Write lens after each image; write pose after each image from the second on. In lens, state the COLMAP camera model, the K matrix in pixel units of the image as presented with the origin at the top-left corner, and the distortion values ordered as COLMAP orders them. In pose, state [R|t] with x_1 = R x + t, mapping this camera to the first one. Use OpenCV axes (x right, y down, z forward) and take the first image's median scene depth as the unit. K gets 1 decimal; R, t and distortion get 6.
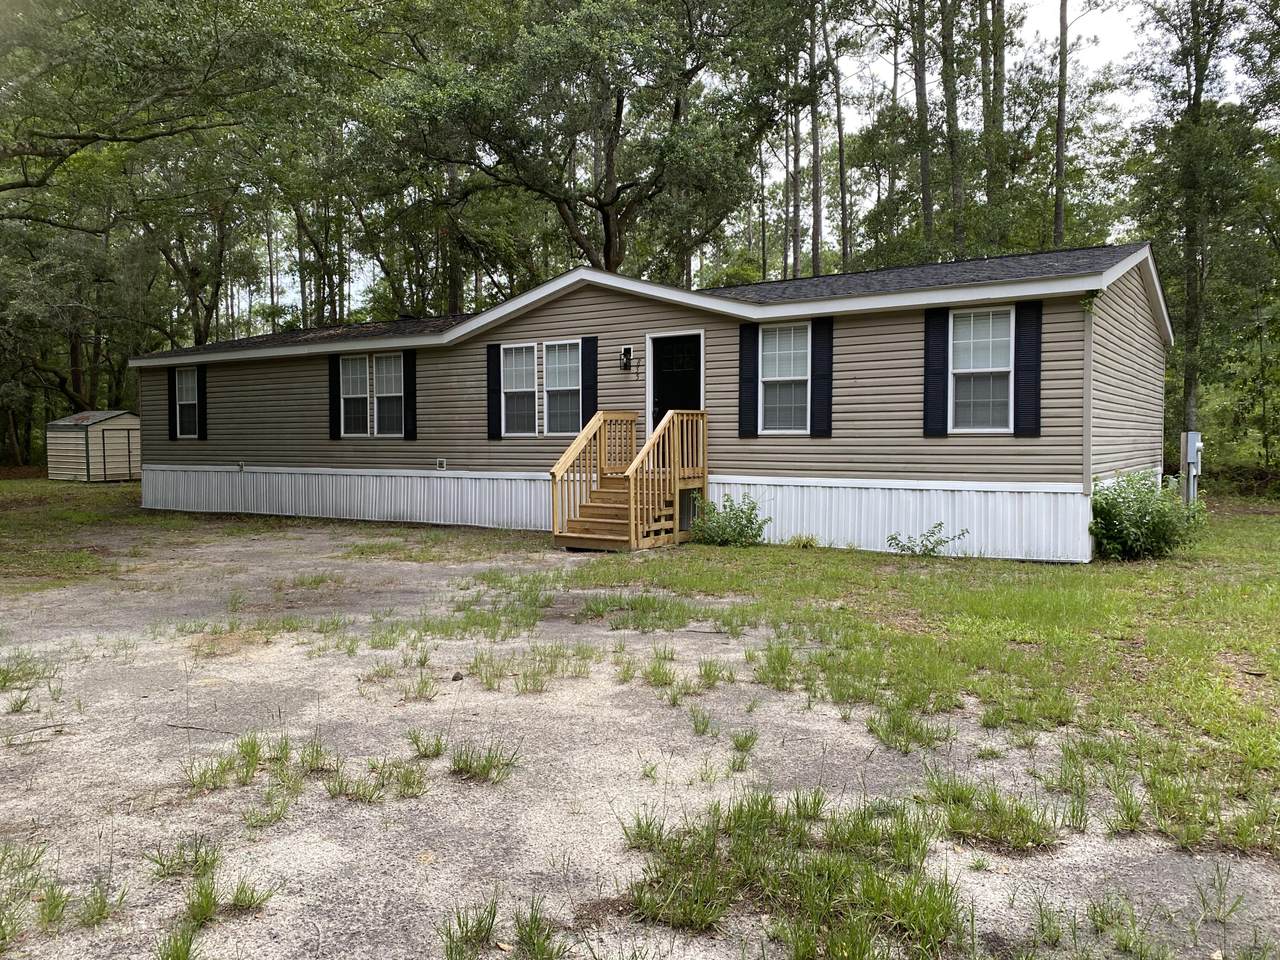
lens RADIAL K [[964.3, 0, 640.0], [0, 964.3, 480.0], [0, 0, 1]] dist [0.060900, -0.000390]
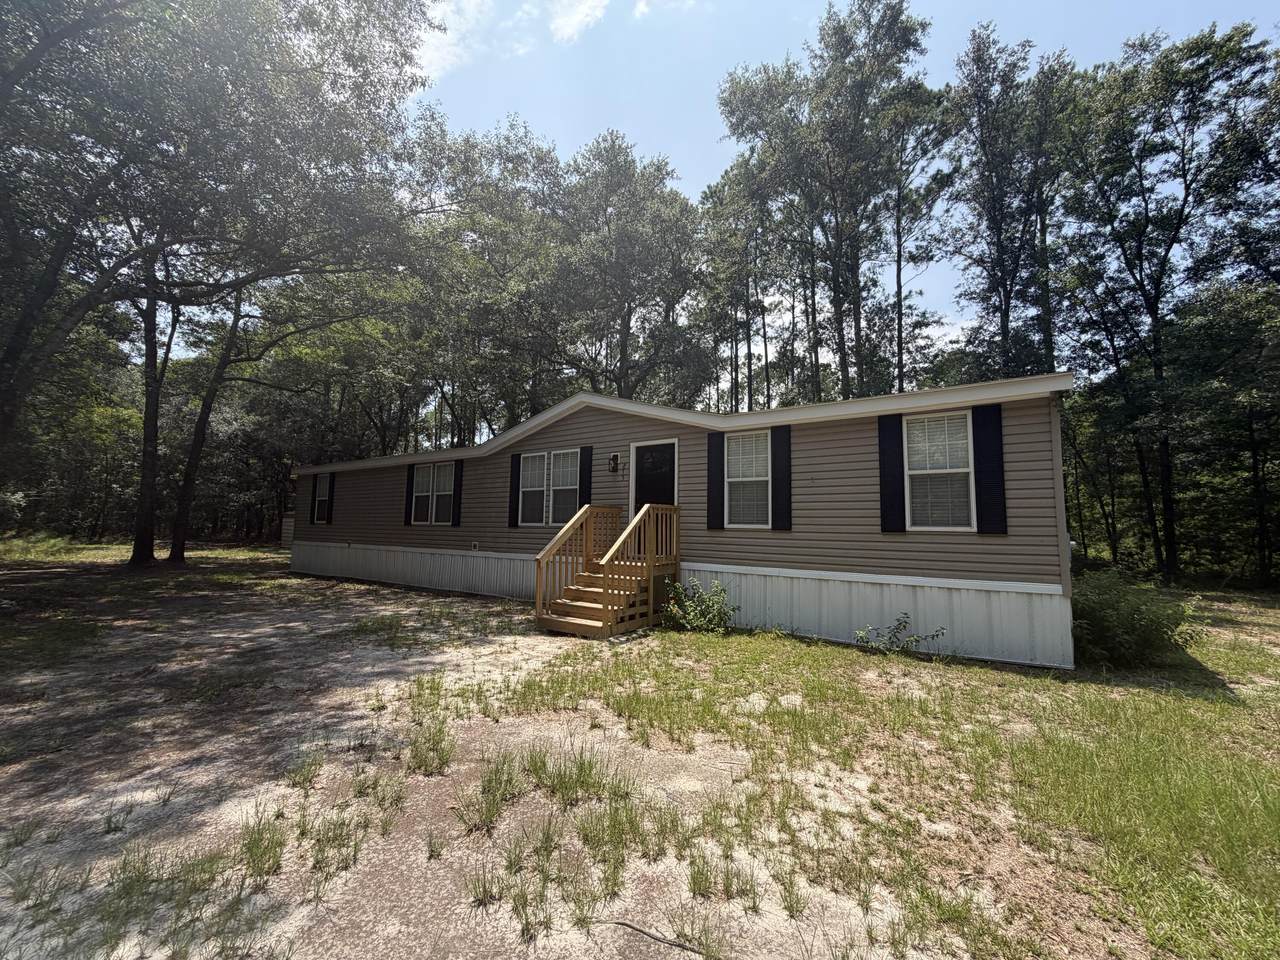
lens RADIAL K [[513.8, 0, 640.0], [0, 513.8, 480.0], [0, 0, 1]] dist [0.001075, 0.000055]
pose [[0.999621, 0.016941, -0.021720, 0.033738], [-0.019742, 0.990507, -0.136039, -0.018159], [0.019210, 0.136416, 0.990465, 0.377348]]
